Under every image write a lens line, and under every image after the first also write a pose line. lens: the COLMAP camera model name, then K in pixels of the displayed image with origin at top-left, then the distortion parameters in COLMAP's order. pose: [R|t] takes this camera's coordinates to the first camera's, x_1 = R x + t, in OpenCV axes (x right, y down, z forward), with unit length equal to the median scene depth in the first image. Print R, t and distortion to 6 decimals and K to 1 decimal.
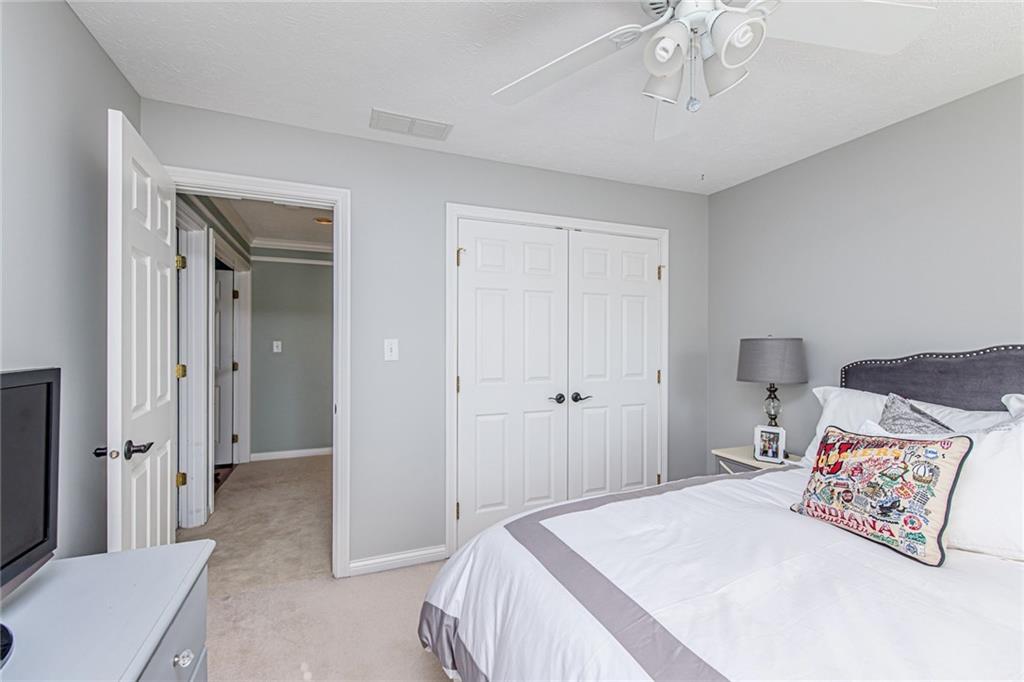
lens RADIAL K [[436.3, 0, 521.3], [0, 436.3, 341.5], [0, 0, 1]] dist [0.006288, -0.001311]
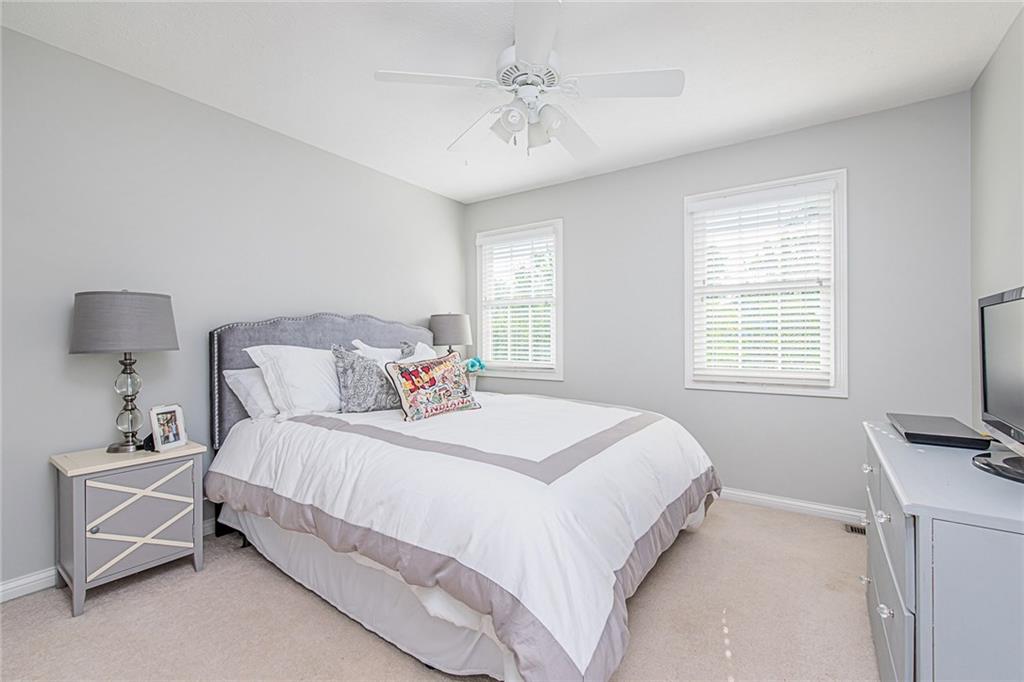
lens RADIAL K [[436.3, 0, 513.3], [0, 436.3, 339.1], [0, 0, 1]] dist [0.006288, -0.001311]
pose [[-0.534946, 0.002700, 0.844882, -0.439362], [-0.000847, 0.999993, -0.003732, 0.078550], [-0.844886, -0.002712, -0.534939, 0.900429]]
